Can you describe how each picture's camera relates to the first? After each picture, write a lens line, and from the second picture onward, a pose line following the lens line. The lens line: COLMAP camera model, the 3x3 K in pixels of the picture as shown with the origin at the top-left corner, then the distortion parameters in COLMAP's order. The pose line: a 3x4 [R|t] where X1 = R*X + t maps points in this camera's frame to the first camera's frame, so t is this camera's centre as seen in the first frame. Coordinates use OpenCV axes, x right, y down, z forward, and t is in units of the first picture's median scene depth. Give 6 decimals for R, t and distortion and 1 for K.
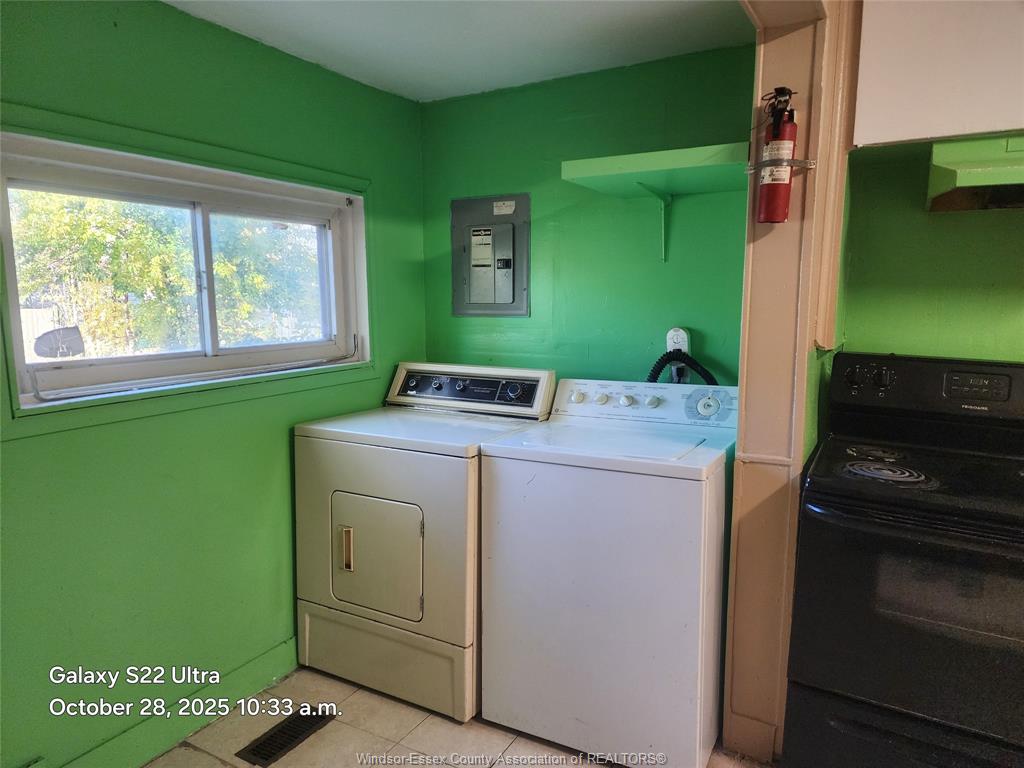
lens RADIAL K [[688.0, 0, 516.2], [0, 688.0, 385.5], [0, 0, 1]] dist [0.062501, -0.055237]
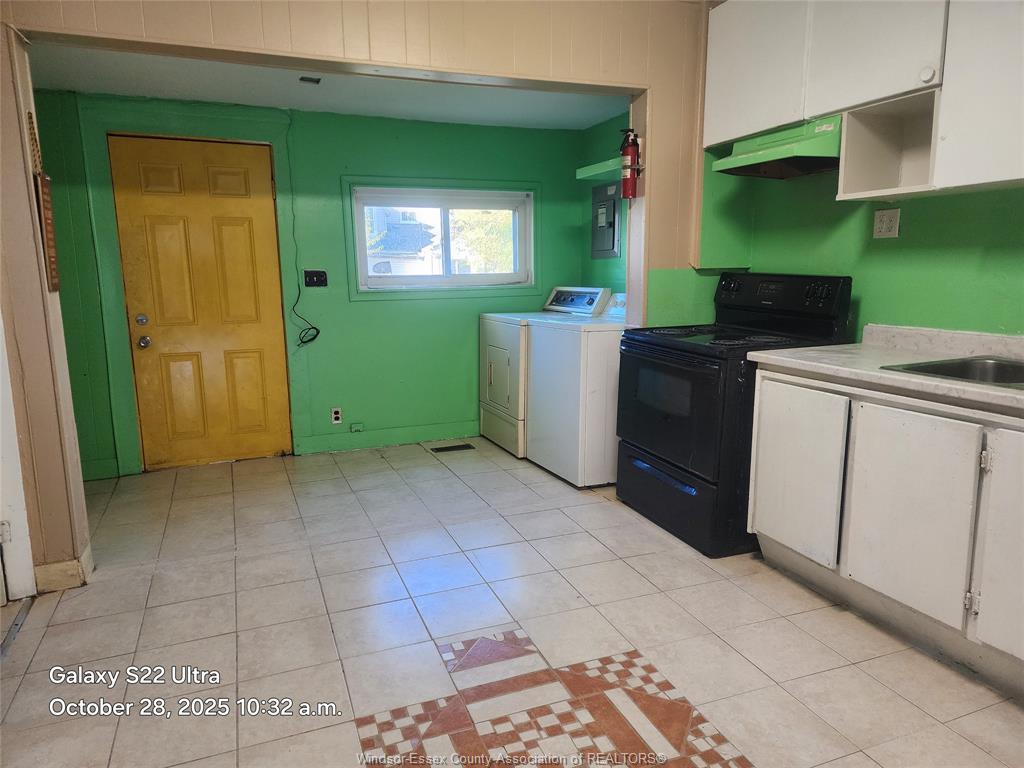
lens RADIAL K [[688.0, 0, 501.6], [0, 688.0, 386.6], [0, 0, 1]] dist [0.062501, -0.055237]
pose [[0.773000, 0.096292, -0.627055, 1.032551], [-0.067214, 0.995281, 0.069979, 0.130038], [0.630835, -0.011947, 0.775825, -0.532705]]
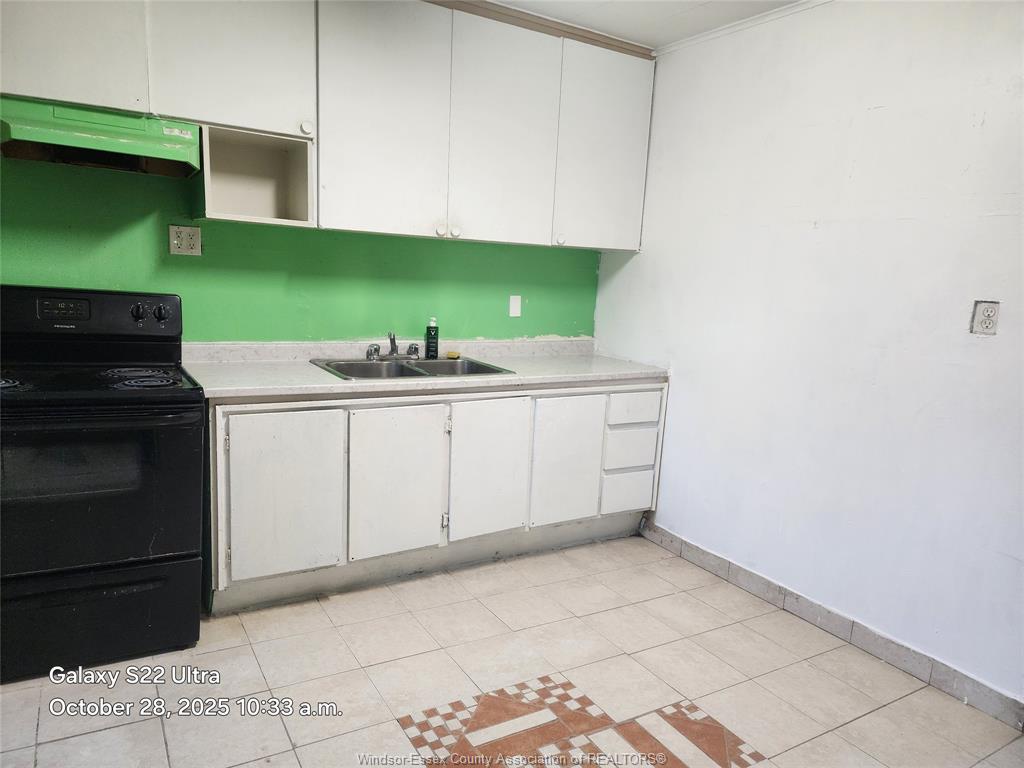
lens RADIAL K [[688.0, 0, 503.7], [0, 688.0, 385.7], [0, 0, 1]] dist [0.062501, -0.055237]
pose [[0.484862, -0.117644, 0.866642, -0.038398], [0.058647, 0.993055, 0.101993, 0.045495], [-0.872622, 0.001374, 0.488395, -0.225106]]
